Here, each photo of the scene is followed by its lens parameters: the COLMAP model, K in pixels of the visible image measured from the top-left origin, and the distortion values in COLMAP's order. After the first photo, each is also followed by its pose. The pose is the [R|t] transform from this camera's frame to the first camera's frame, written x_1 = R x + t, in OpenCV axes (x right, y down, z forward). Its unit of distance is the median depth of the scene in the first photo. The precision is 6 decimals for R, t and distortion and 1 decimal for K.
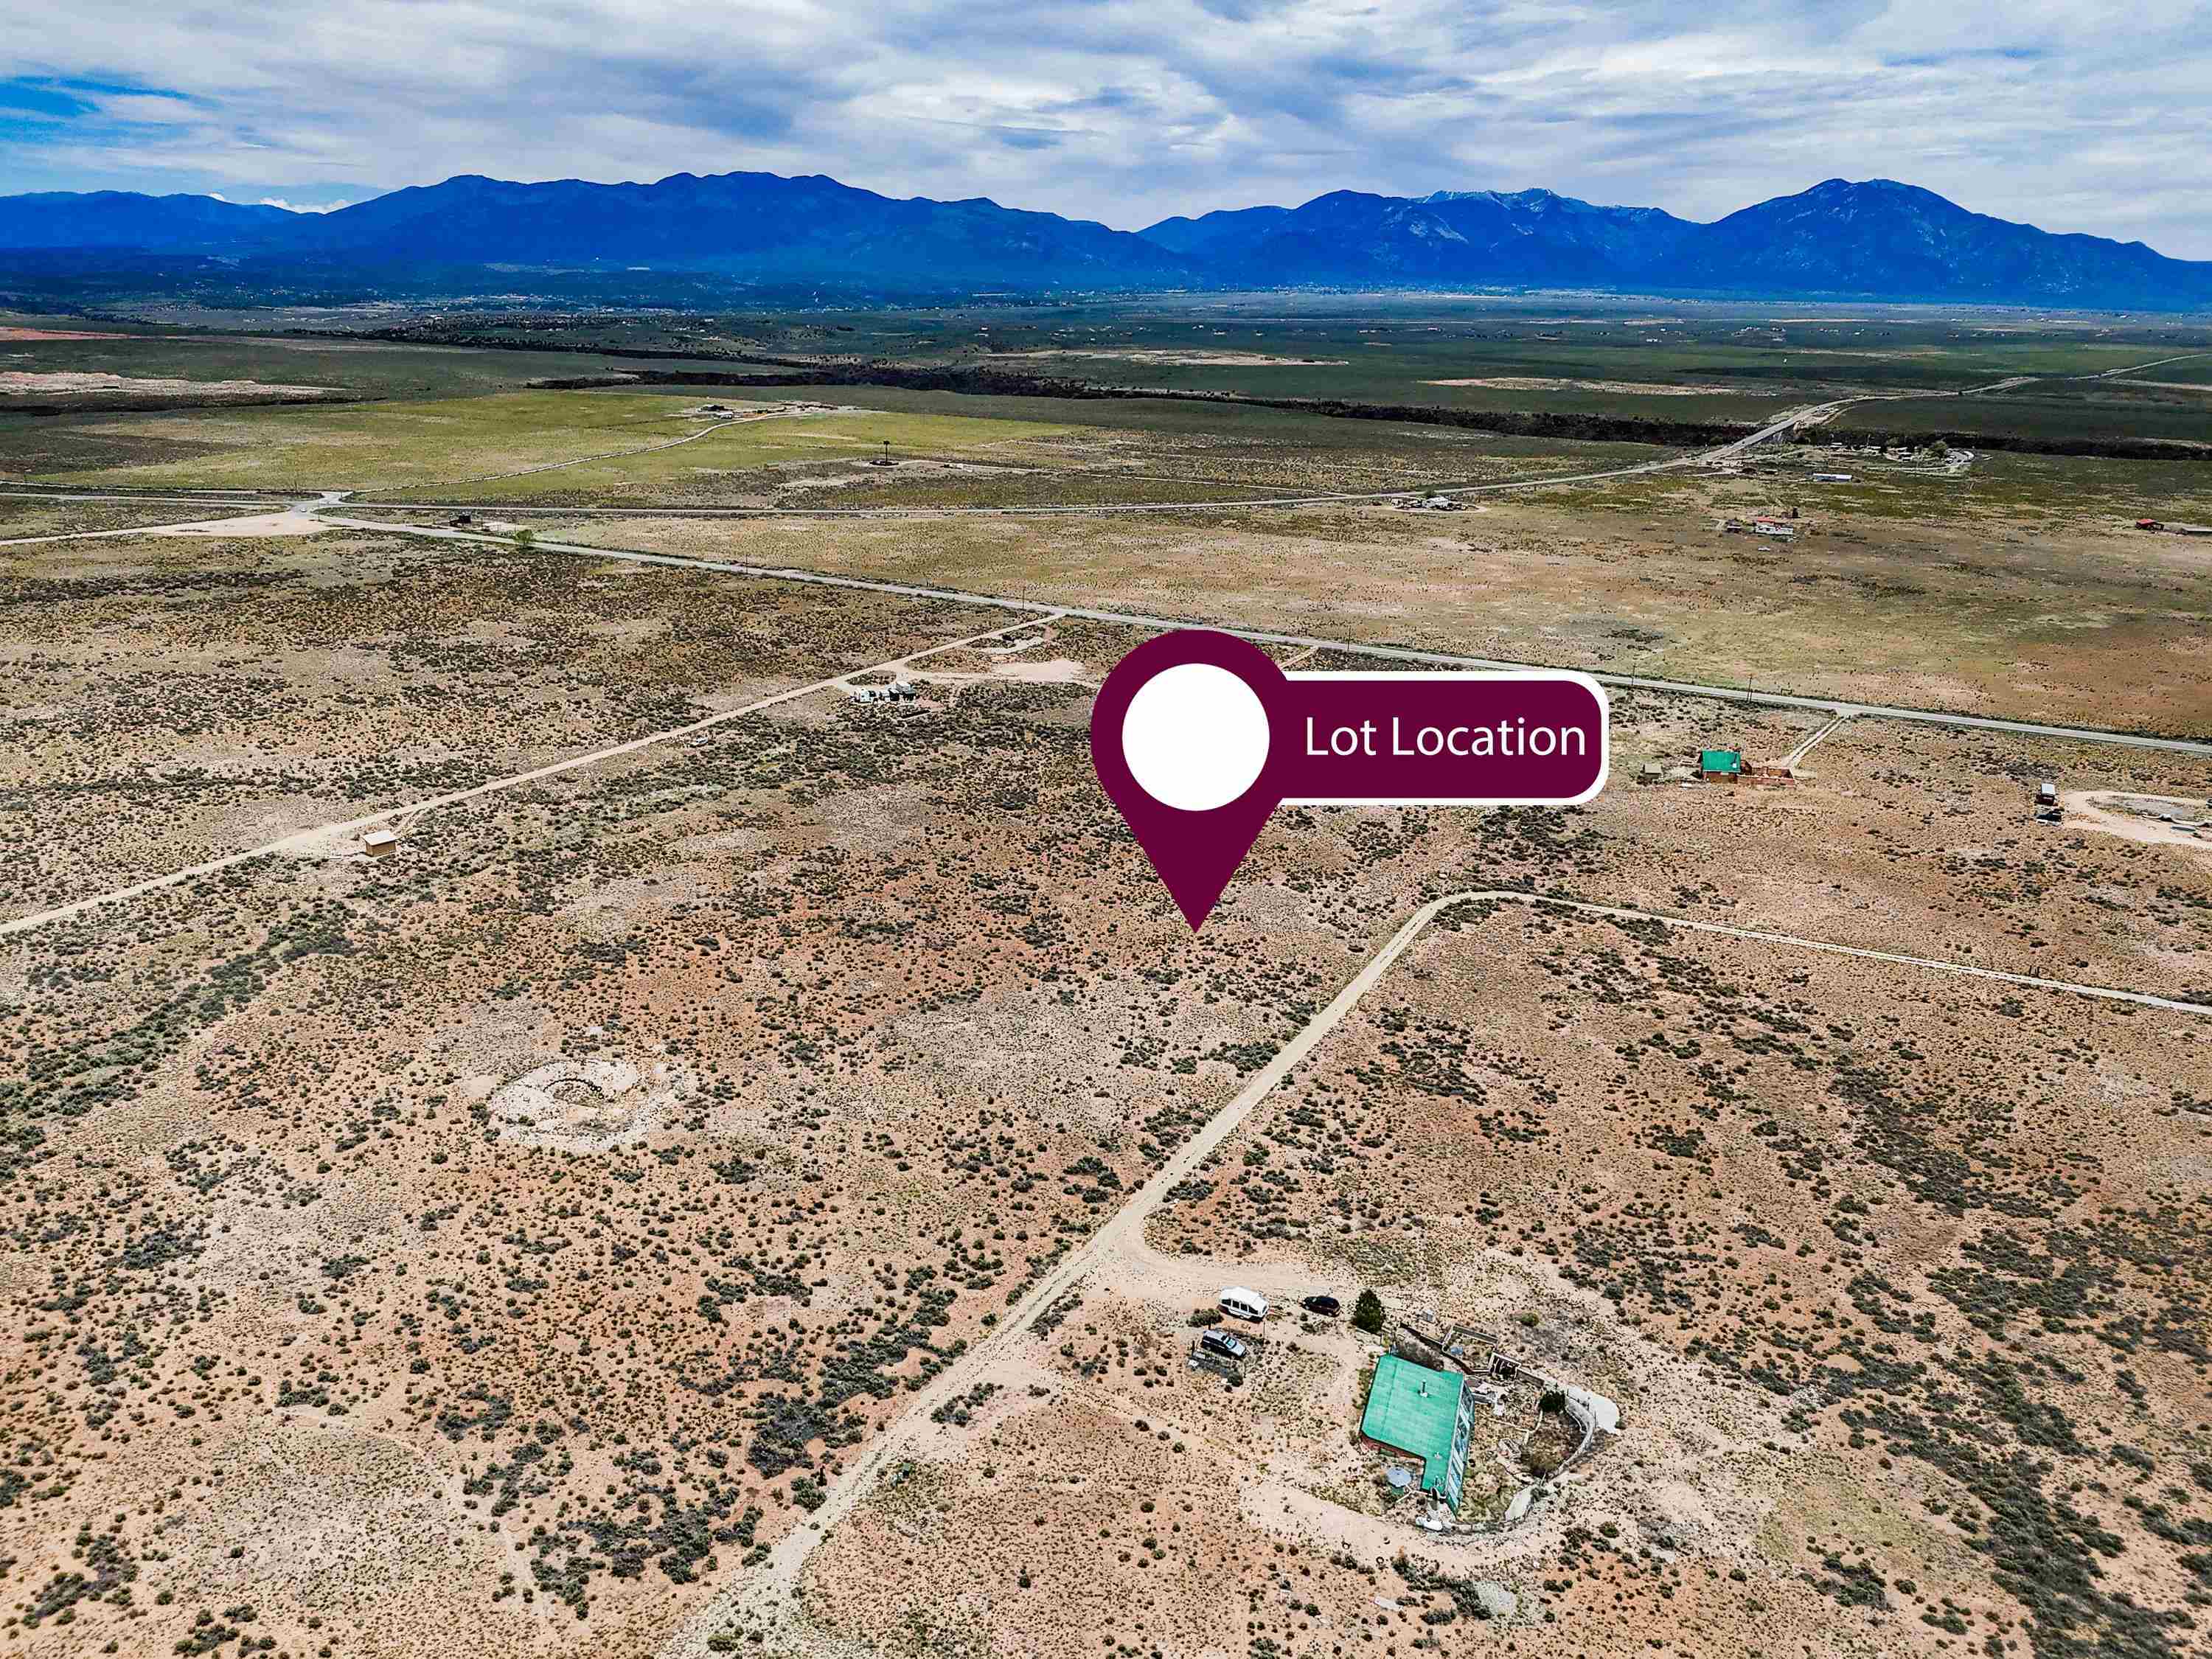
lens RADIAL K [[1632.7, 0, 1106.0], [0, 1632.7, 829.5], [0, 0, 1]] dist [0.060892, -0.053019]
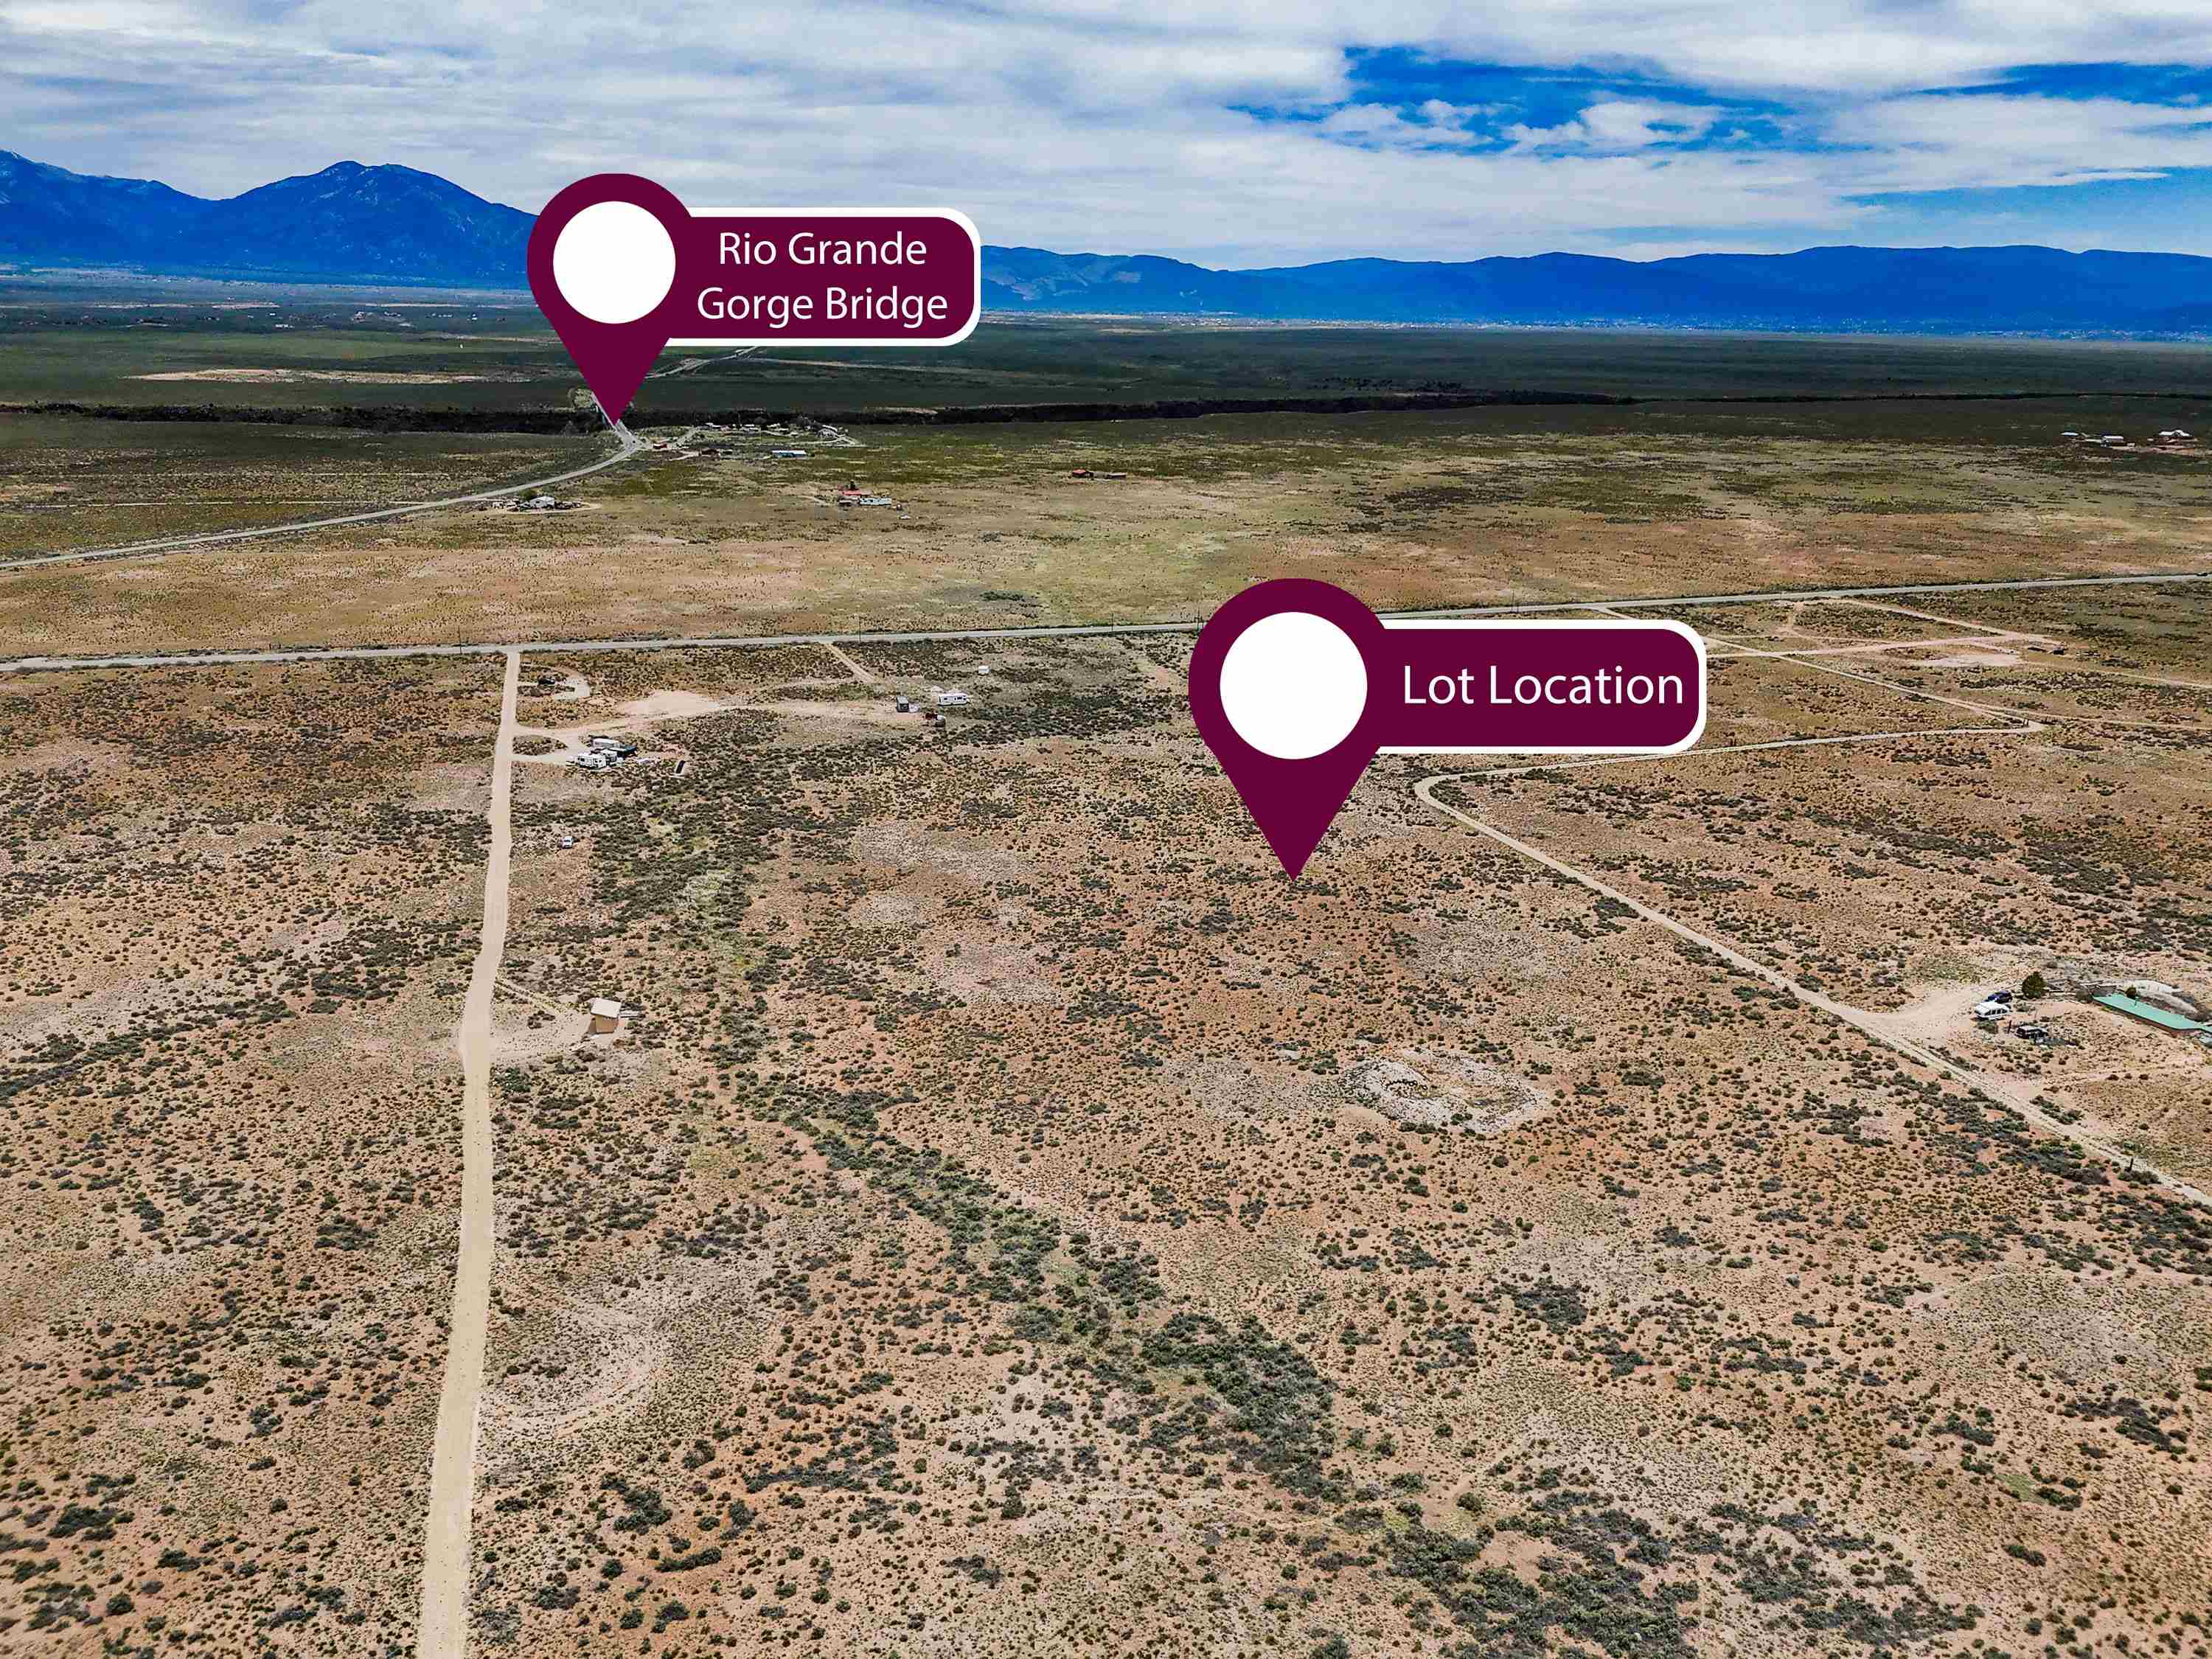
lens RADIAL K [[1632.7, 0, 1106.0], [0, 1632.7, 829.5], [0, 0, 1]] dist [0.060892, -0.053019]
pose [[0.692168, -0.228092, 0.684747, -0.850524], [0.222265, 0.970004, 0.098440, -0.108911], [-0.686660, 0.084058, 0.722102, 0.284489]]
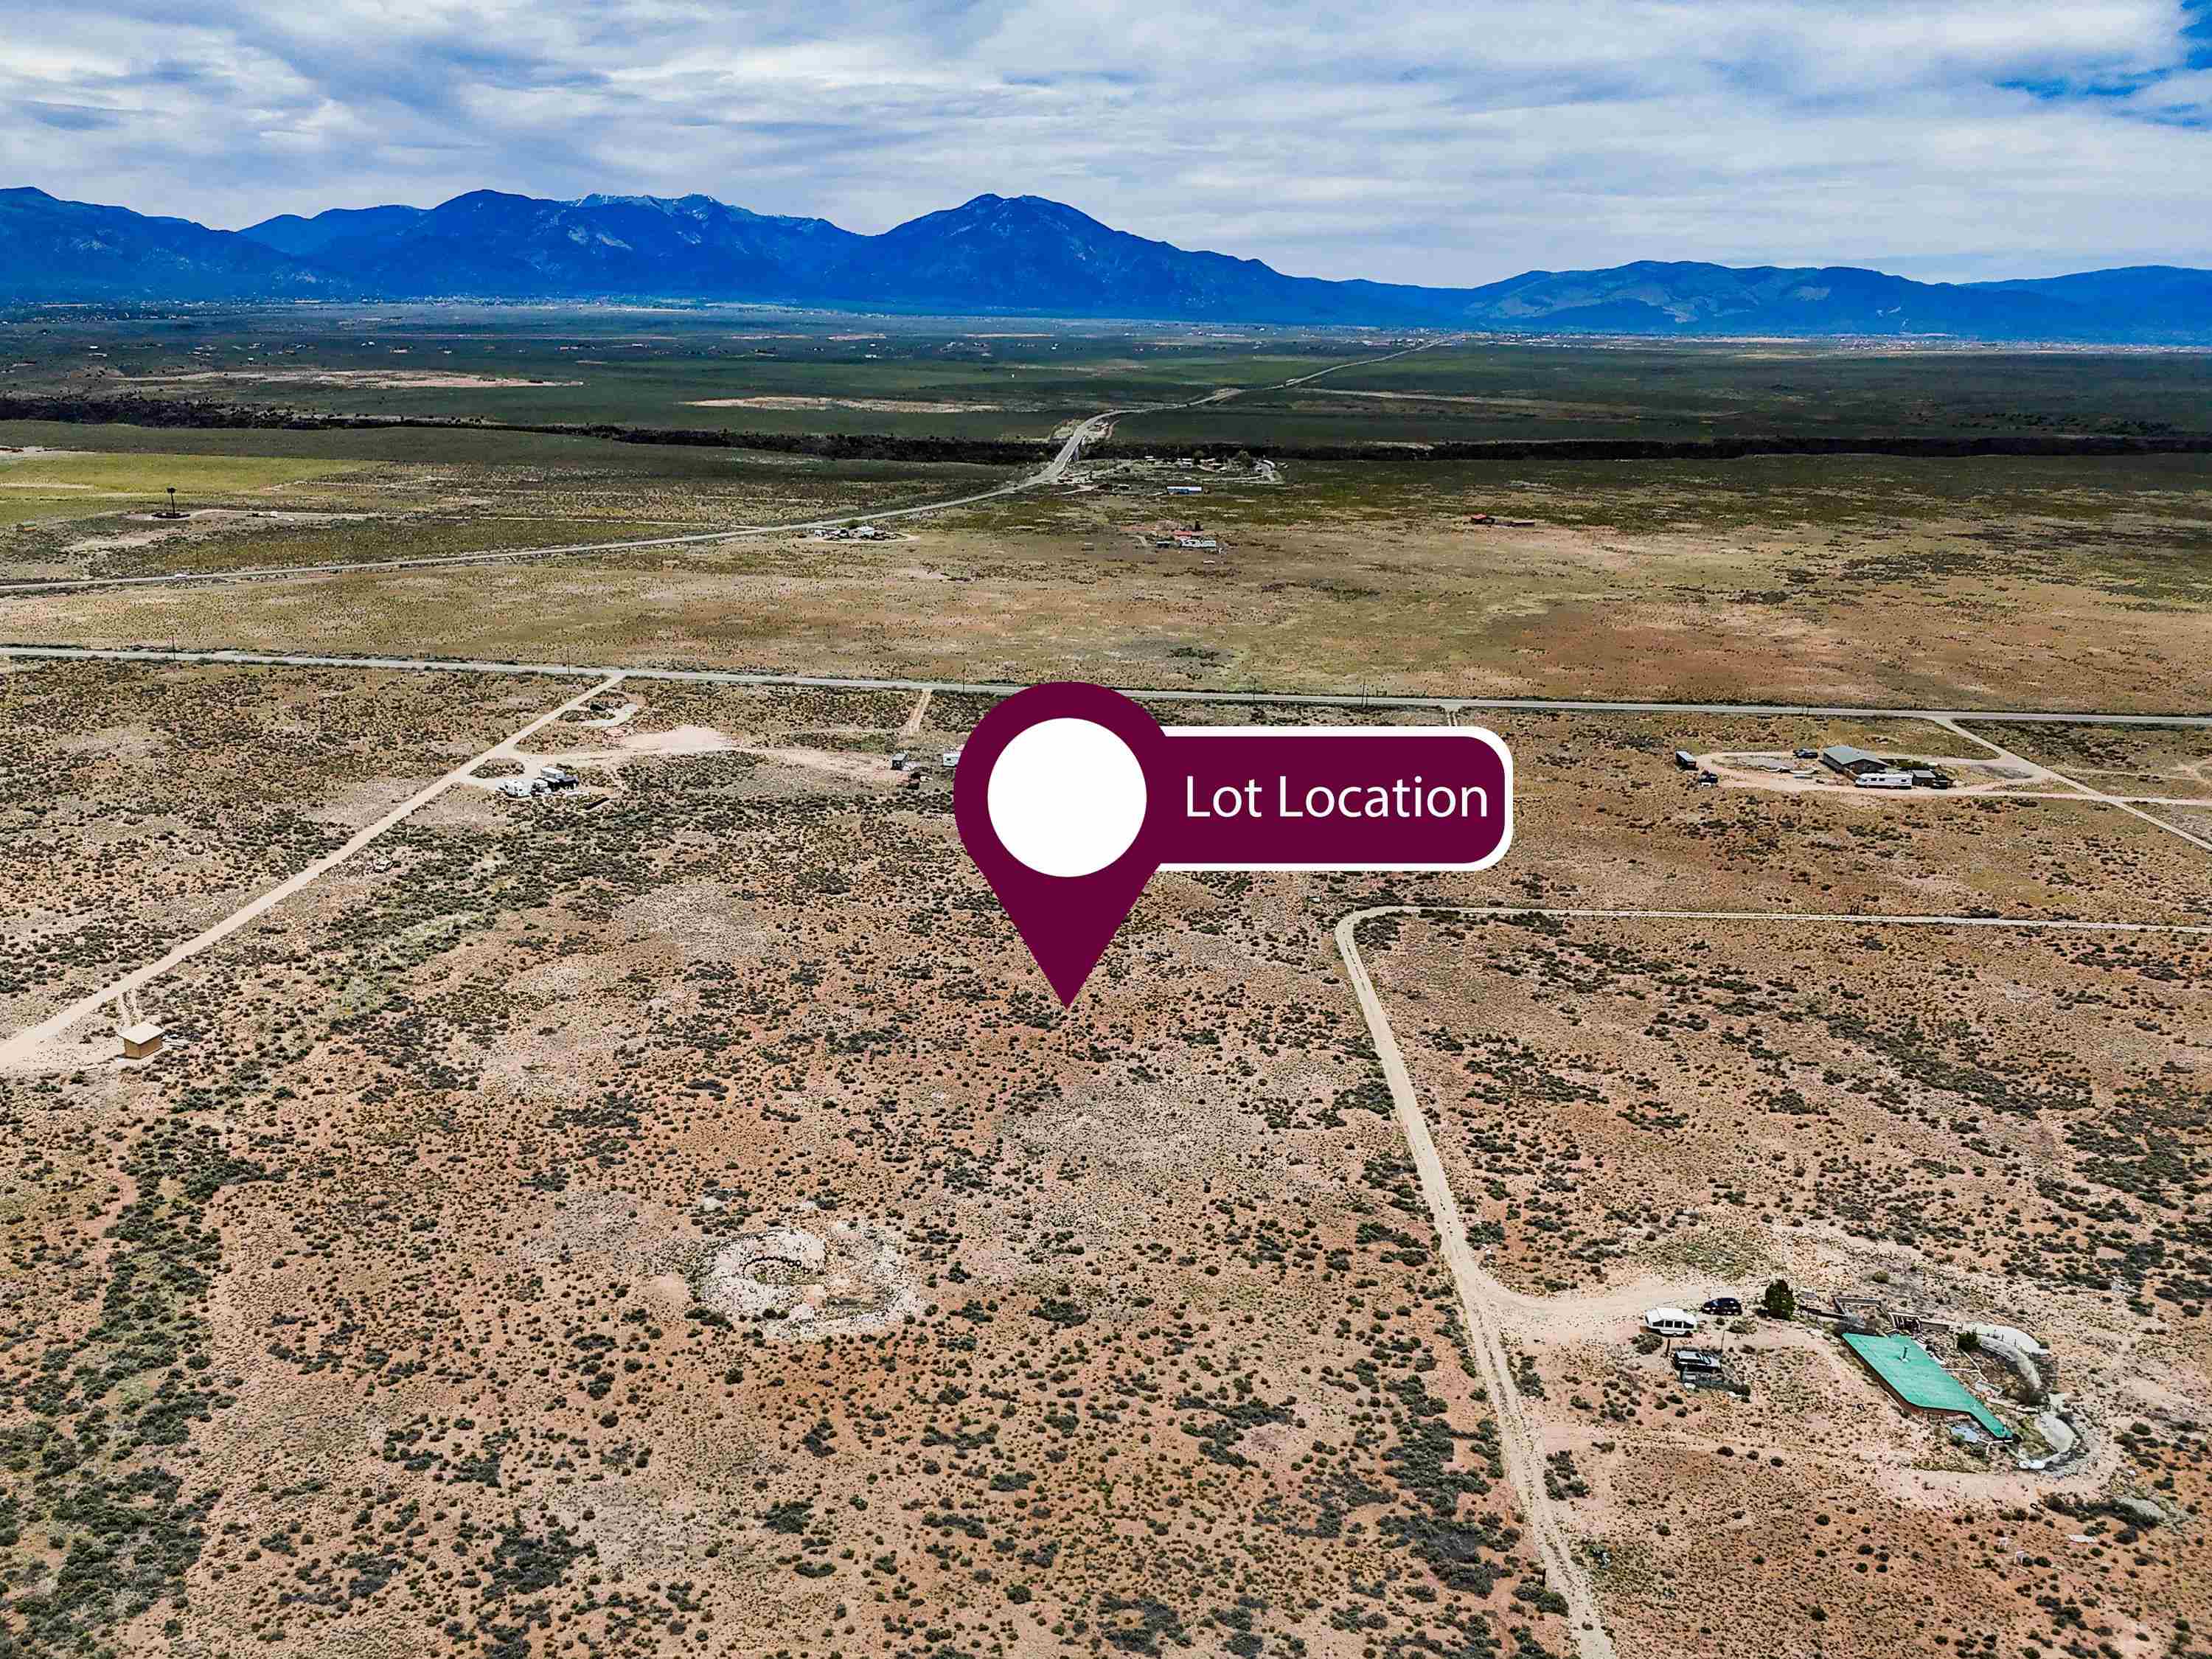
lens RADIAL K [[1762.0, 0, 1017.2], [0, 1762.0, 888.5], [0, 0, 1]] dist [0.082967, -0.087735]
pose [[0.916666, -0.129731, 0.378011, -0.400308], [0.129290, 0.991248, 0.026666, -0.033676], [-0.378162, 0.024429, 0.925417, 0.079297]]
